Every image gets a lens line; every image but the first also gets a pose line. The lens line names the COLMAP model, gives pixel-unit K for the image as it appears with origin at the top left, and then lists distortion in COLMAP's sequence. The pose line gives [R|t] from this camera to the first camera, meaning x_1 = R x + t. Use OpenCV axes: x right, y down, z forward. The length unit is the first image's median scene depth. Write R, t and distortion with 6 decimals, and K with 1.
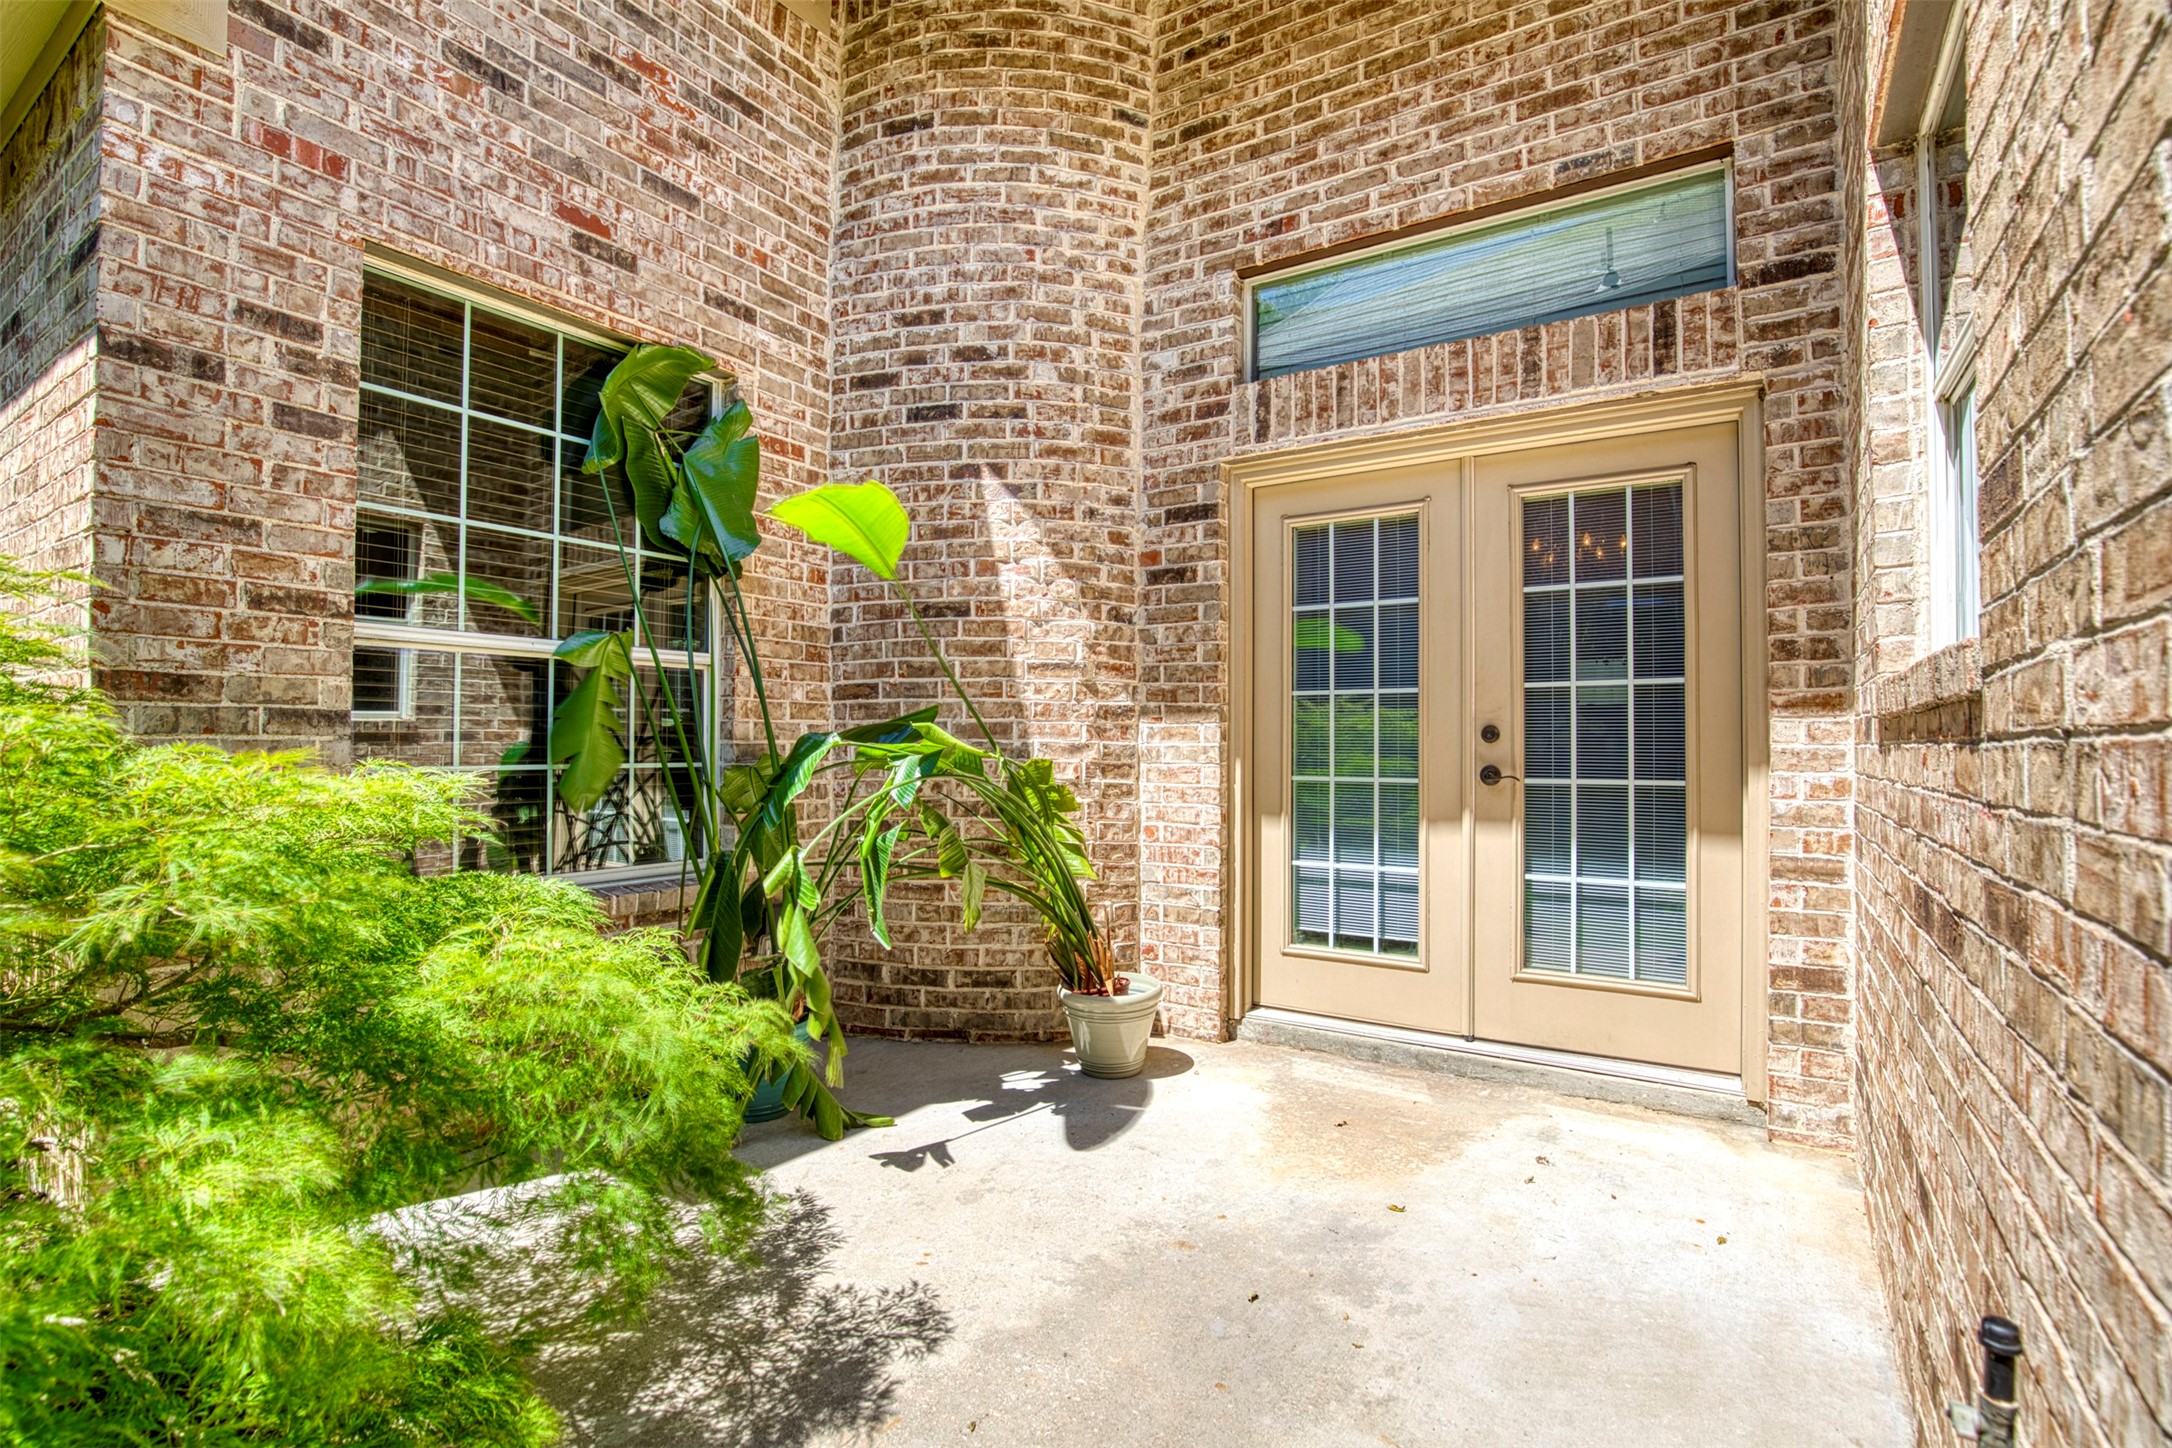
lens RADIAL K [[993.3, 0, 1081.5], [0, 993.3, 728.4], [0, 0, 1]] dist [-0.028273, 0.000692]
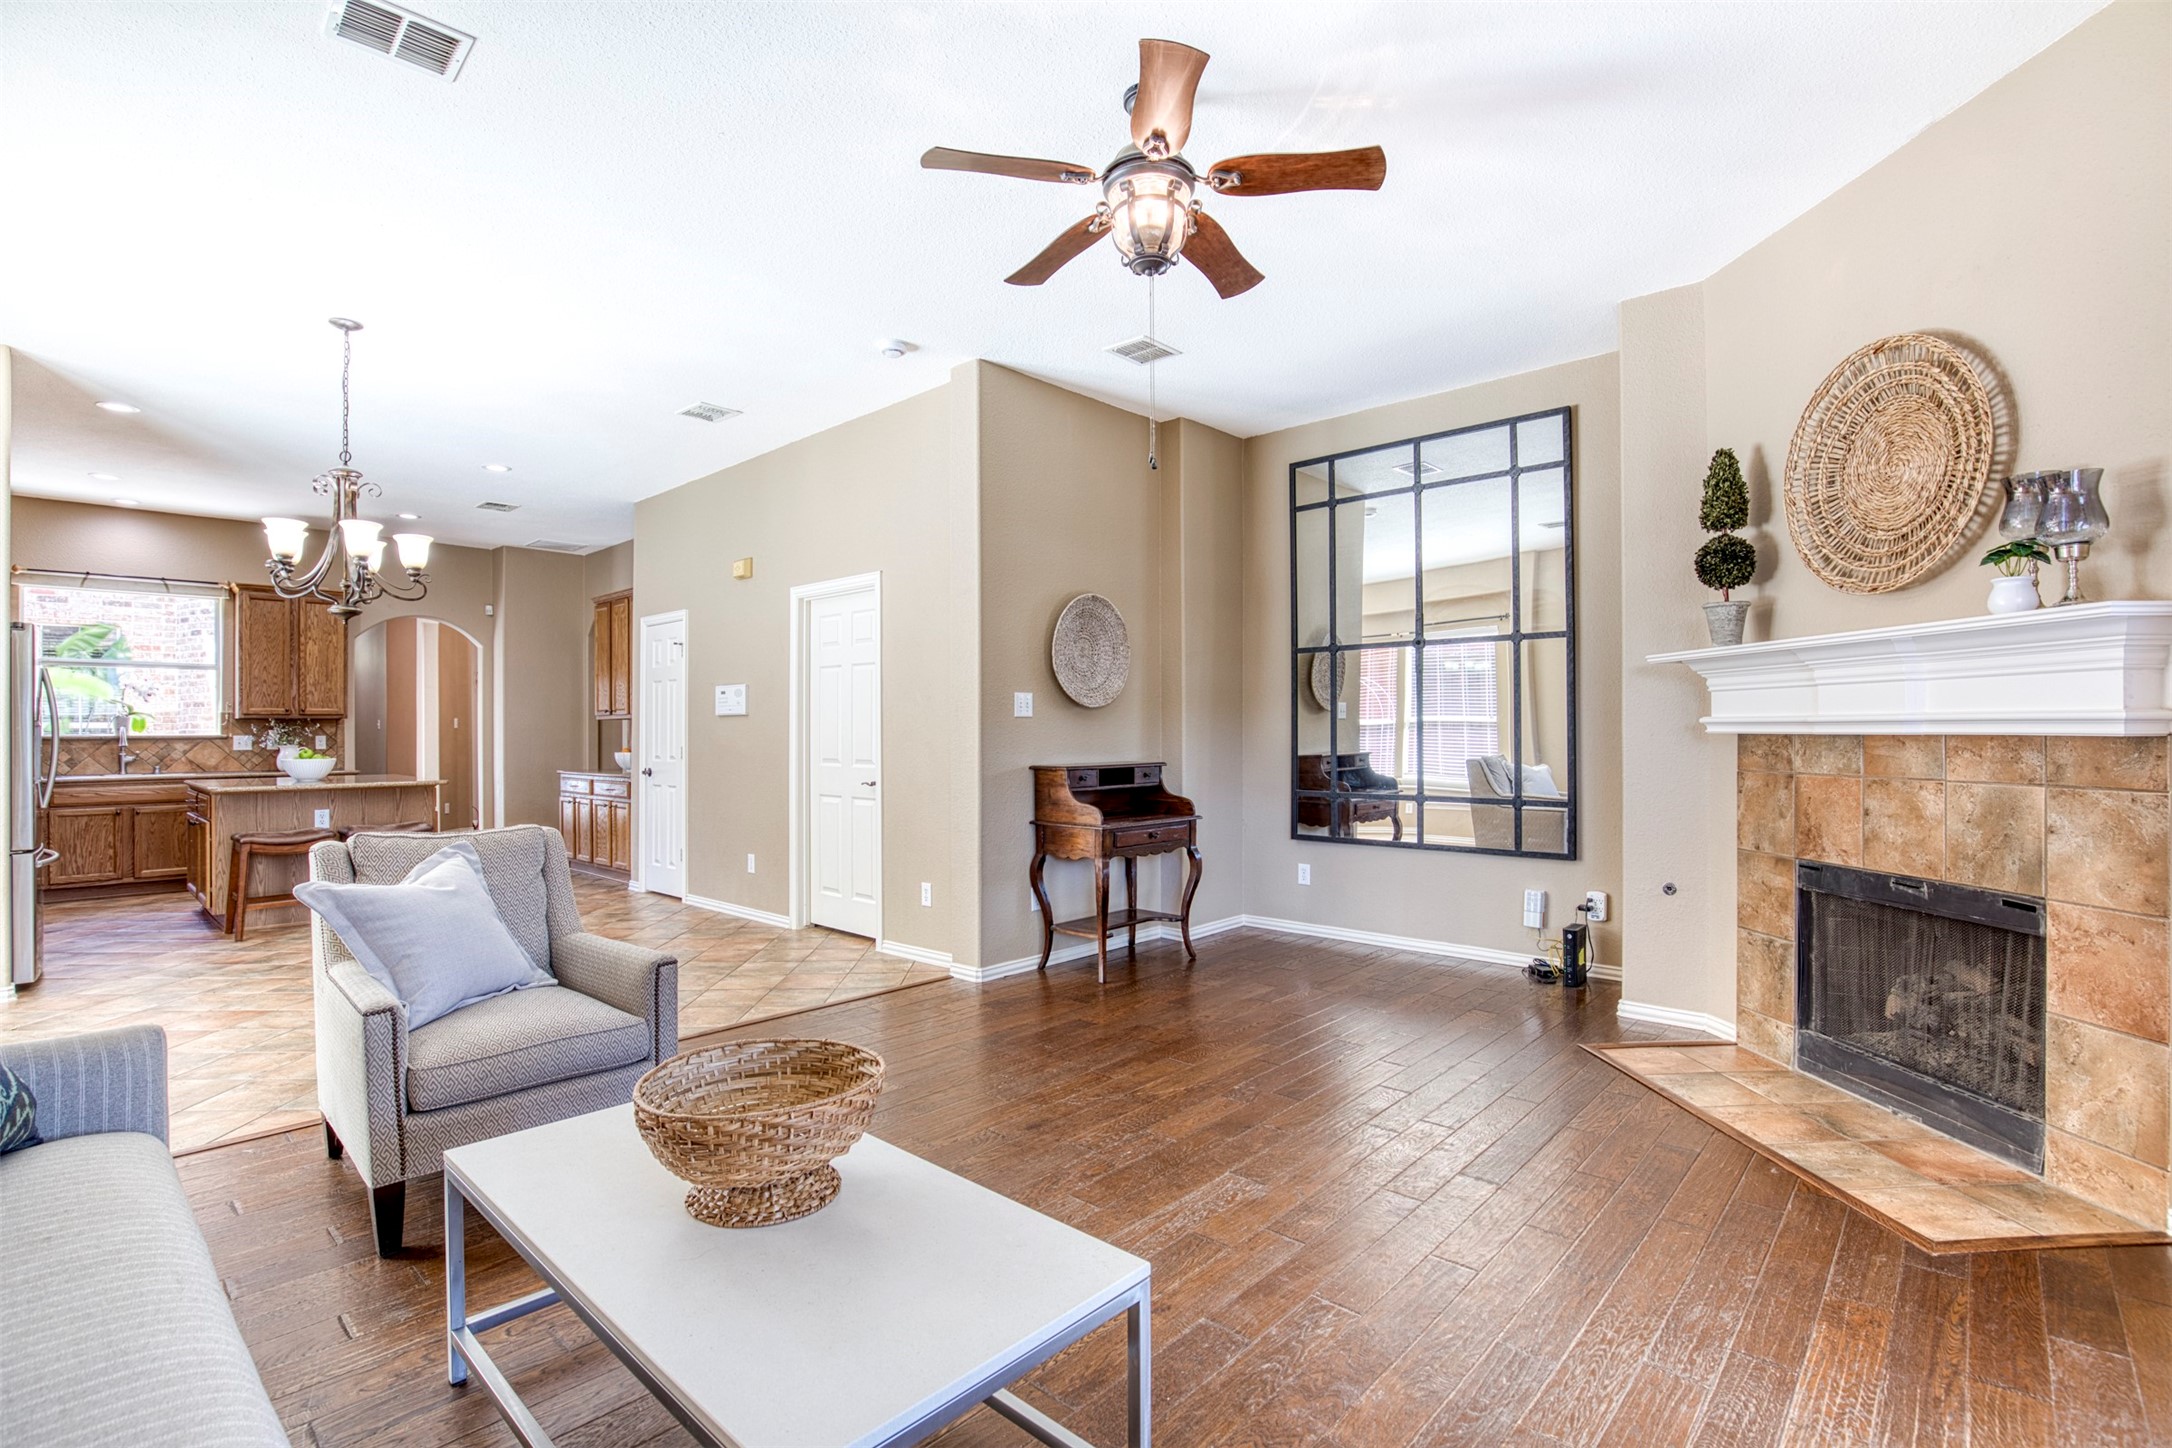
lens RADIAL K [[993.3, 0, 1081.5], [0, 993.3, 728.4], [0, 0, 1]] dist [-0.028273, 0.000692]
pose [[0.984837, -0.007768, -0.173308, 3.387976], [0.009321, 0.999923, 0.008152, -0.066585], [0.173231, -0.009643, 0.984834, -1.514995]]
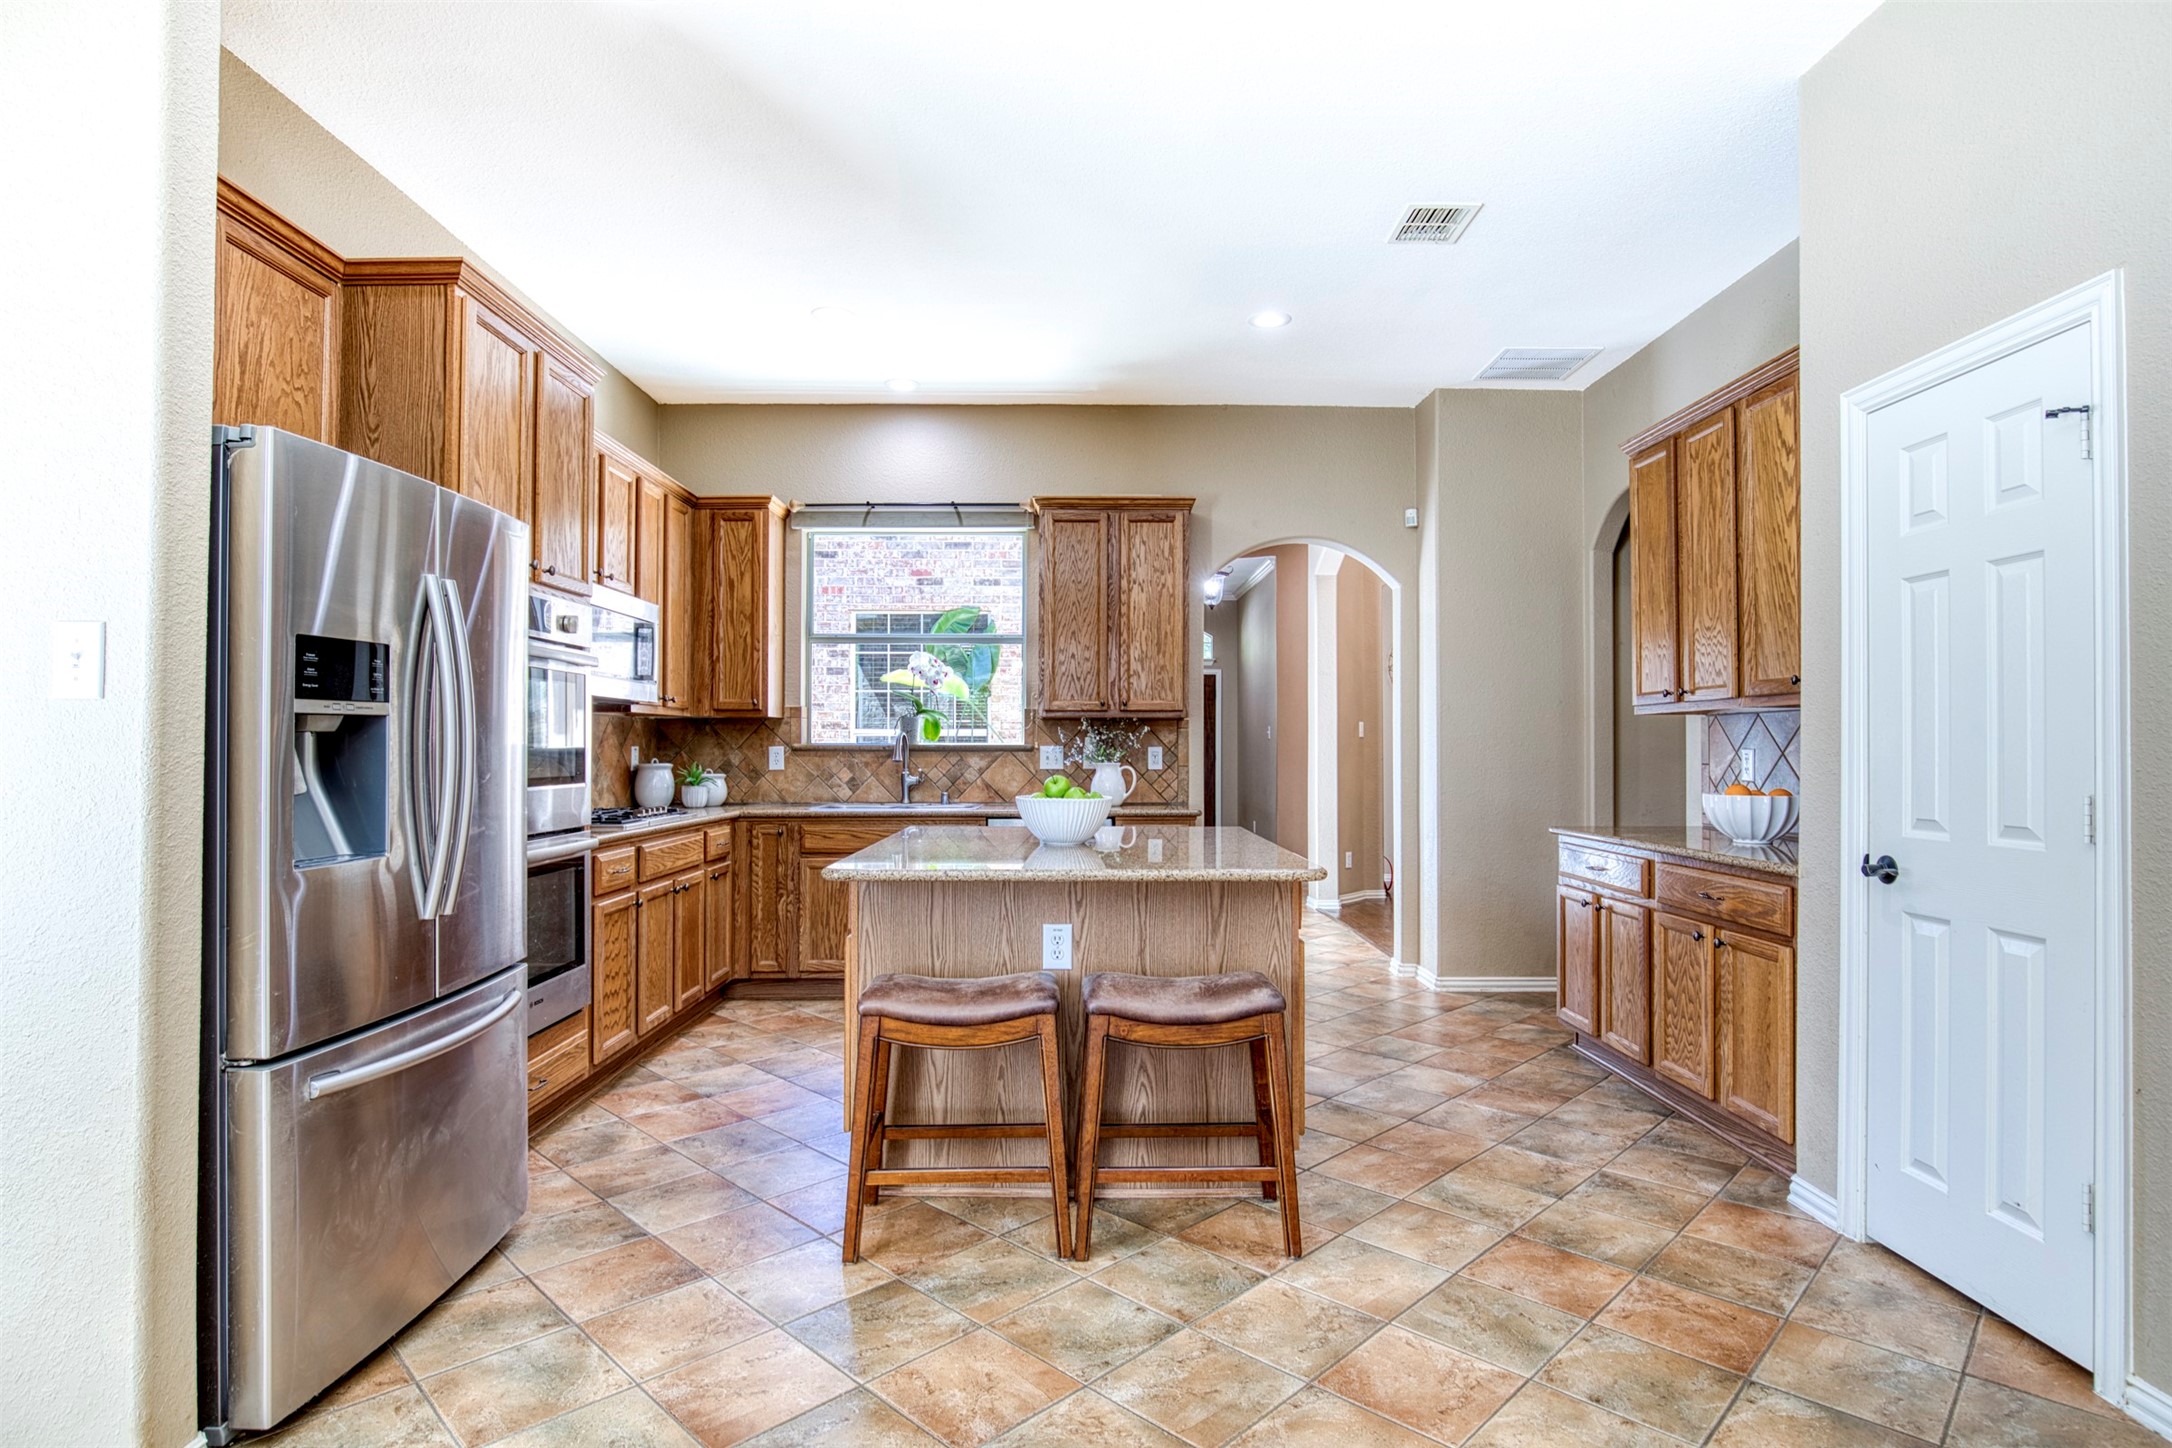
lens RADIAL K [[1124.0, 0, 1086.0], [0, 1124.0, 724.0], [0, 0, 1]] dist [0.000292, 0.000376]
pose [[0.549442, -0.017790, -0.835342, 2.321506], [0.009397, 0.999842, -0.015113, -0.054718], [0.835479, 0.000454, 0.549522, -0.318352]]
